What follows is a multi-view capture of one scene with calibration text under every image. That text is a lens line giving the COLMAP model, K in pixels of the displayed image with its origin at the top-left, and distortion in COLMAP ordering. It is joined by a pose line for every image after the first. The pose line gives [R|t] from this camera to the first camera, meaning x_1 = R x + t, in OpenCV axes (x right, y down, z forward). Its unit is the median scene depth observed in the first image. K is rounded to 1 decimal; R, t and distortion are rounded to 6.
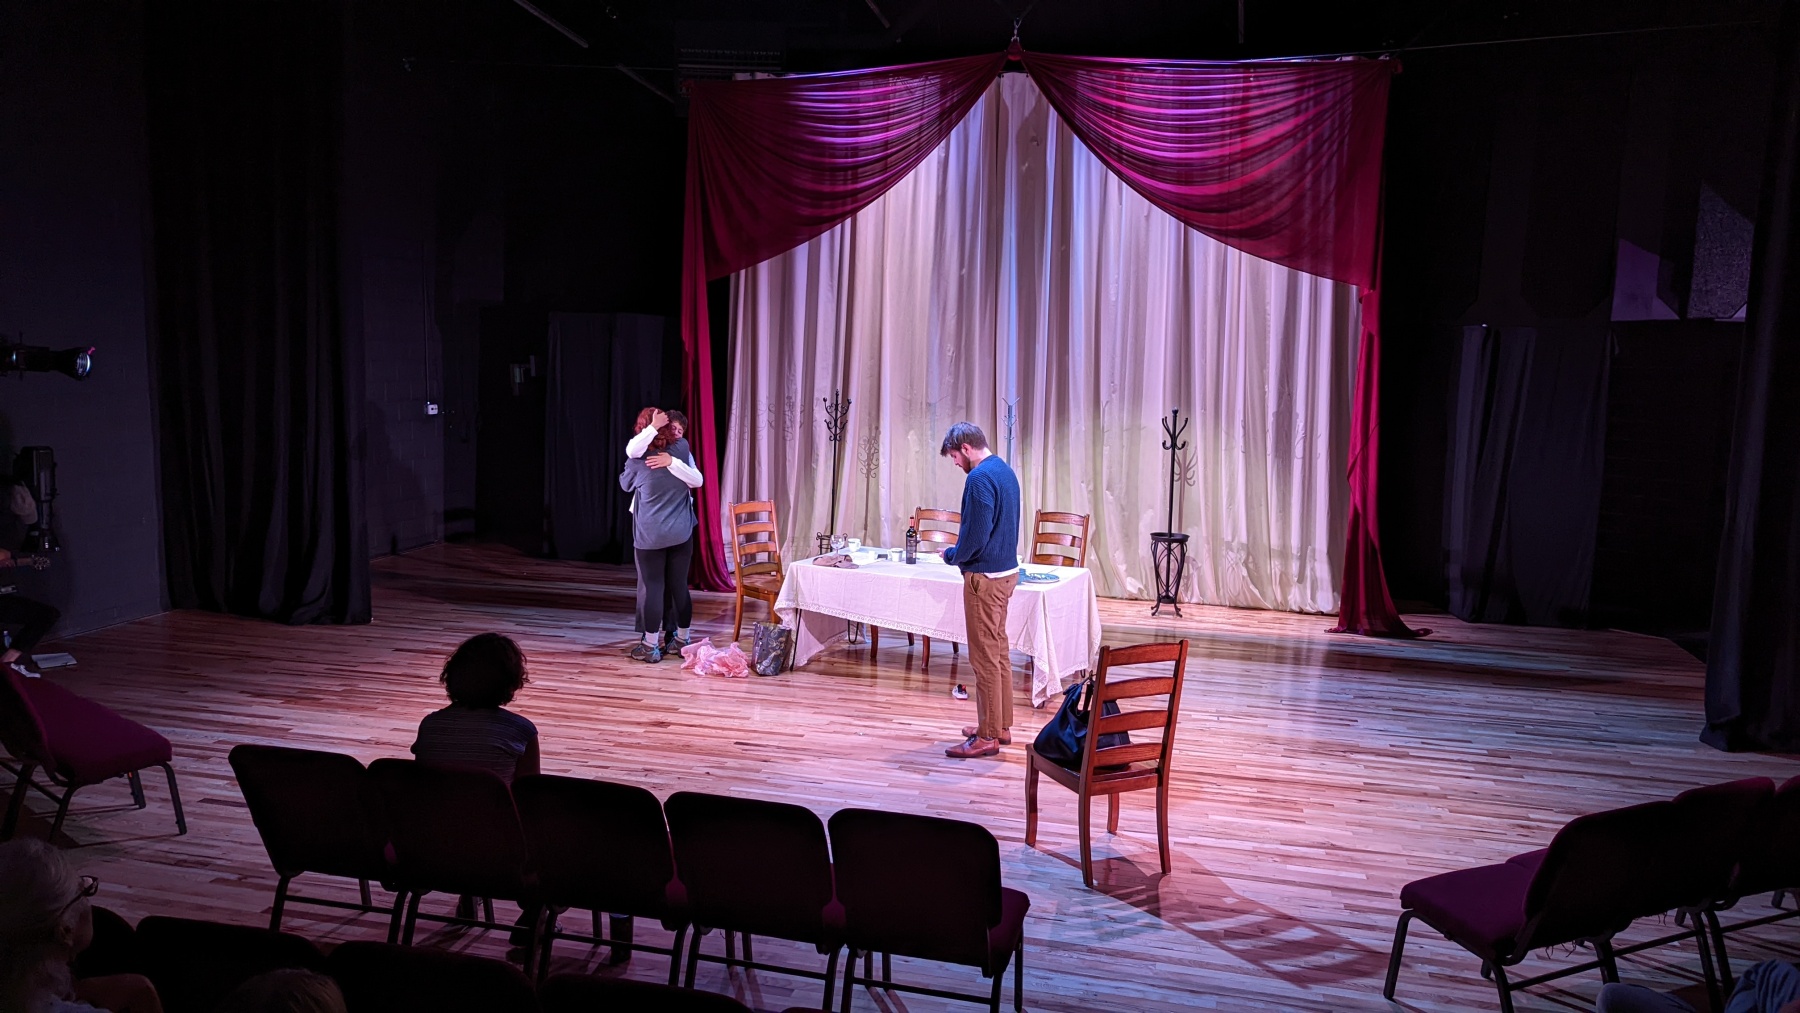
lens RADIAL K [[1280.9, 0, 892.2], [0, 1280.9, 502.5], [0, 0, 1]] dist [0.057689, -0.038024]
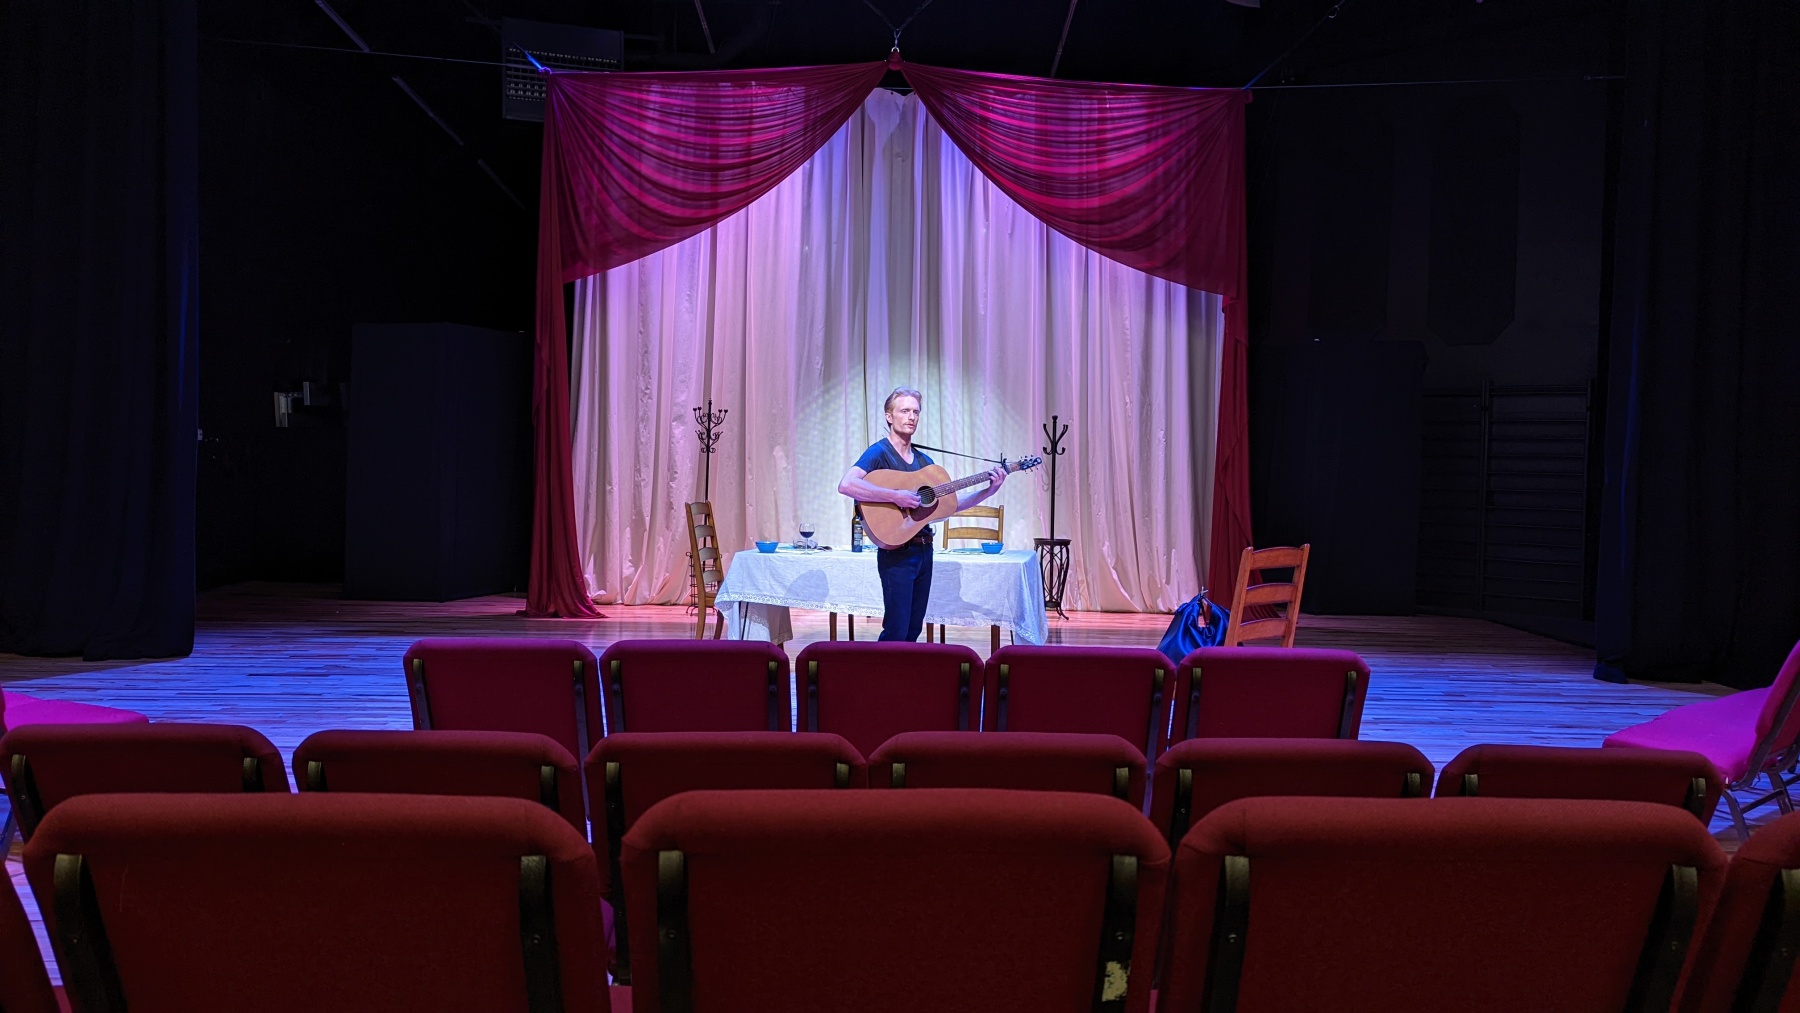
lens RADIAL K [[1280.9, 0, 891.3], [0, 1280.9, 490.6], [0, 0, 1]] dist [0.057689, -0.038024]
pose [[0.963089, -0.012145, 0.268908, -0.187183], [0.036635, 0.995600, -0.086244, 0.073443], [-0.266677, 0.092912, 0.959297, 0.065153]]
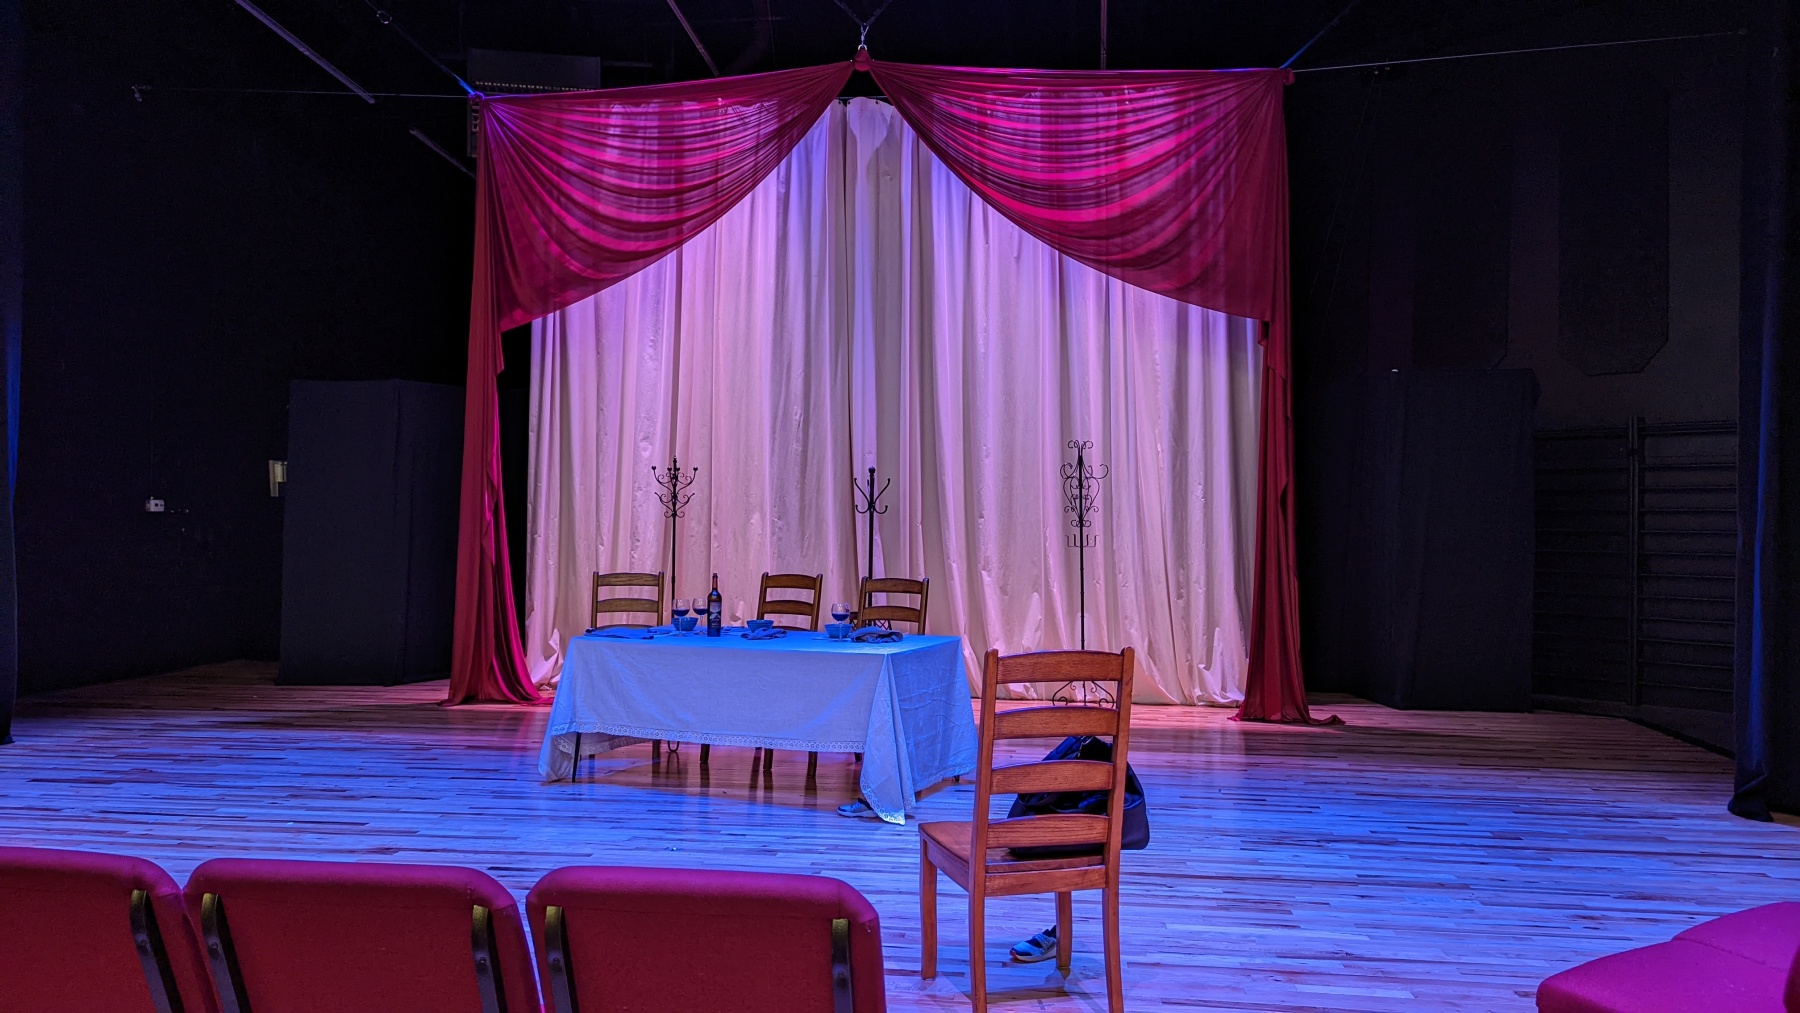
lens RADIAL K [[1280.9, 0, 900.1], [0, 1280.9, 515.0], [0, 0, 1]] dist [0.057689, -0.038024]
pose [[0.992633, -0.014836, 0.120245, 0.012733], [0.029801, 0.991881, -0.123630, 0.063958], [-0.117435, 0.126303, 0.985016, 0.182862]]
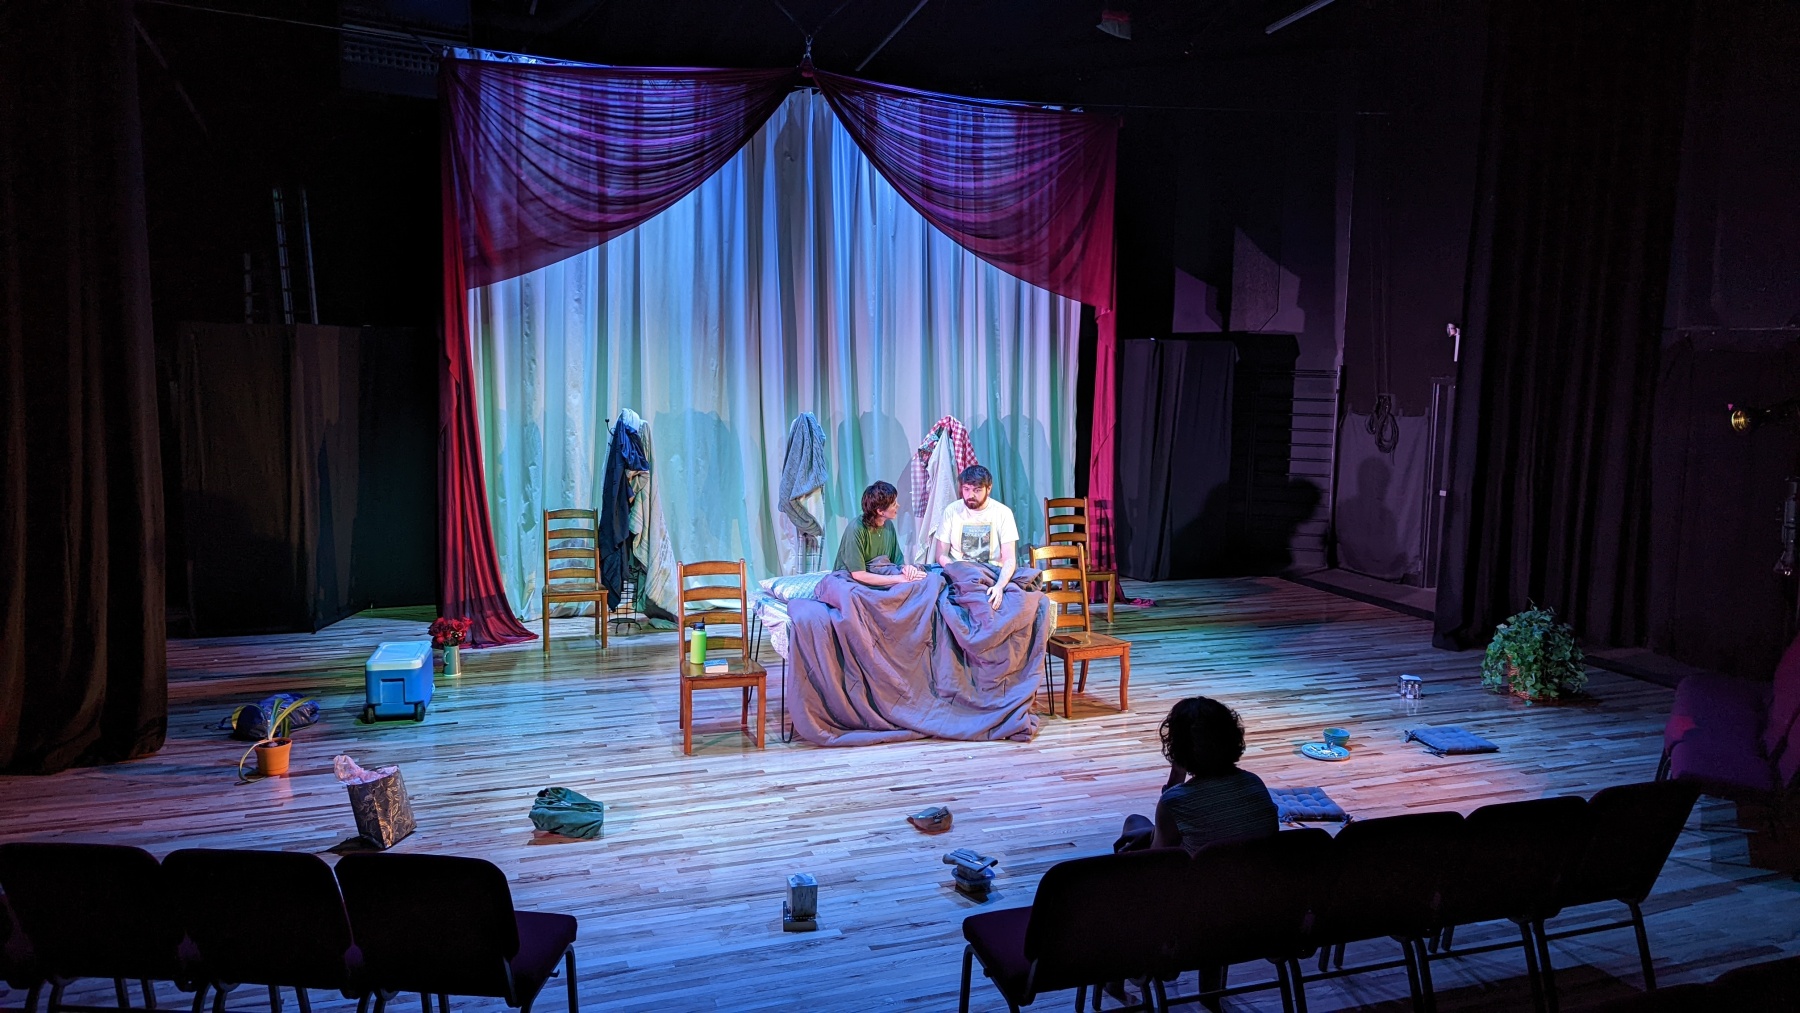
lens RADIAL K [[1280.9, 0, 902.0], [0, 1280.9, 492.5], [0, 0, 1]] dist [0.057689, -0.038024]
pose [[0.825763, -0.074203, 0.559114, -0.439757], [0.075328, 0.996936, 0.021056, -0.036807], [-0.558964, 0.024730, 0.828823, 0.137294]]
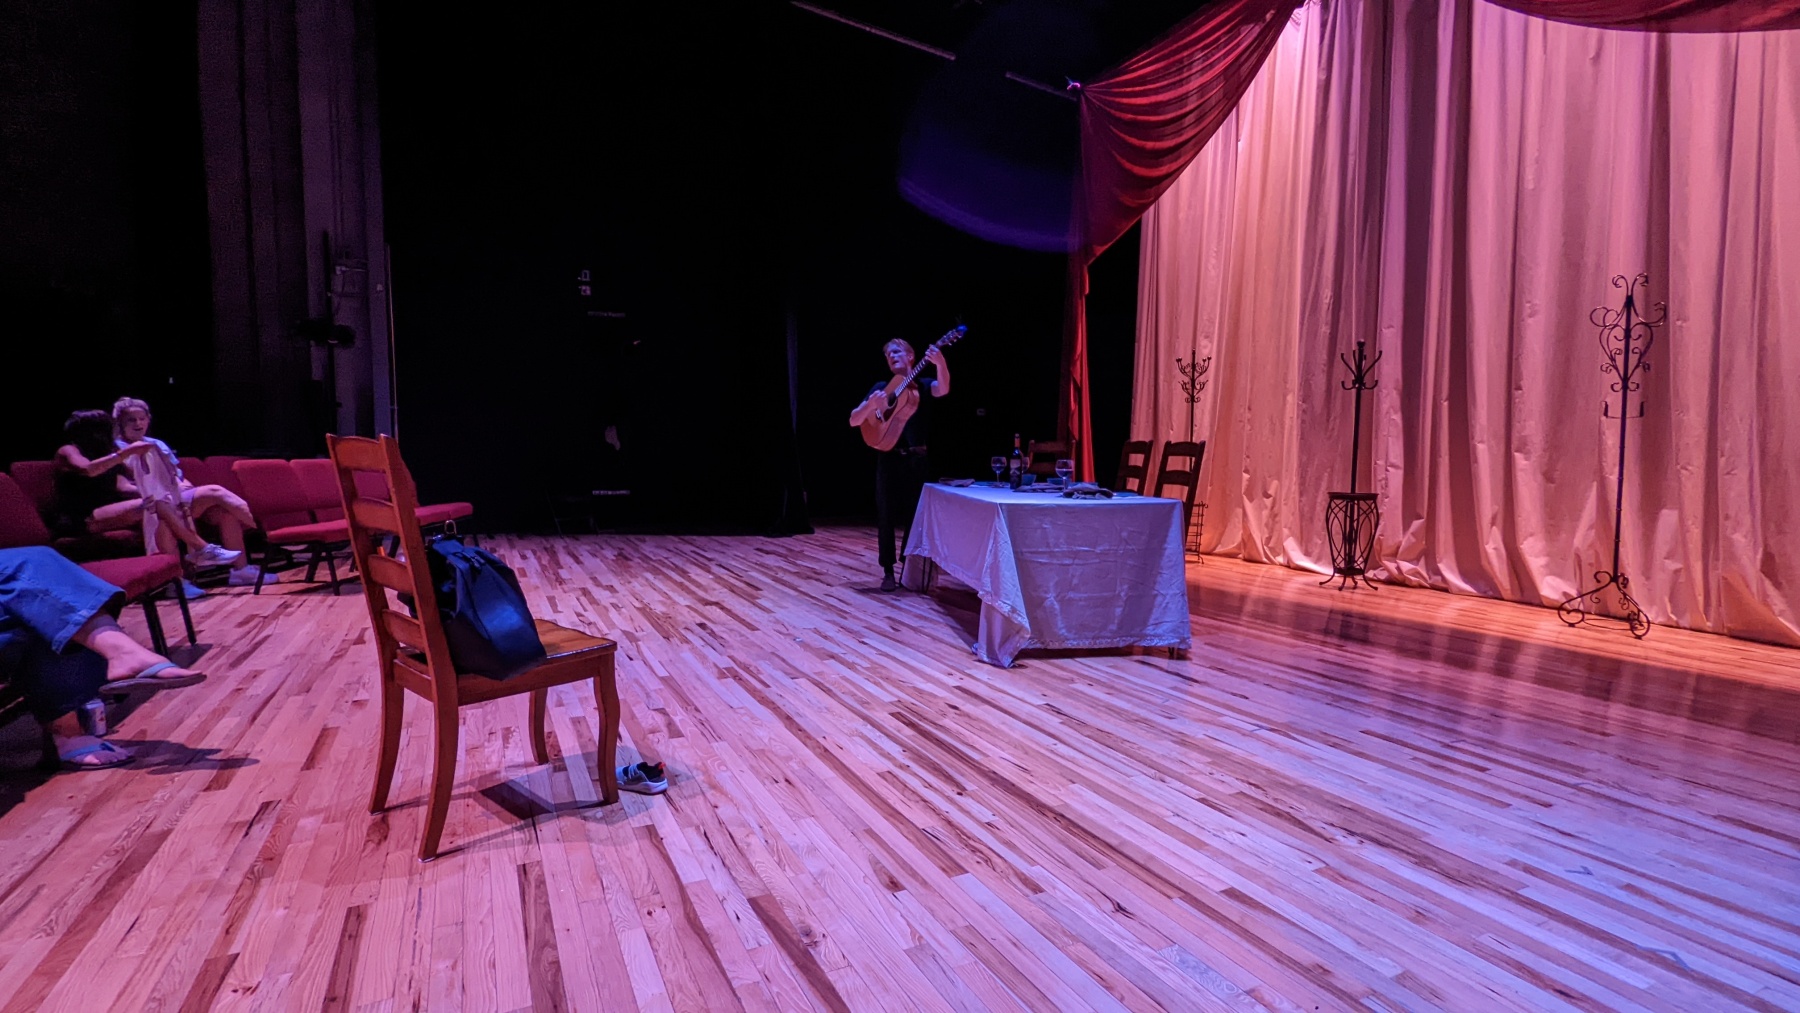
lens RADIAL K [[858.3, 0, 899.6], [0, 858.3, 490.4], [0, 0, 1]] dist [0.004080, 0.001030]
pose [[0.655352, 0.029102, -0.754762, 0.335394], [-0.087520, 0.995453, -0.037610, 0.067228], [0.750236, 0.090704, 0.654919, 0.468553]]
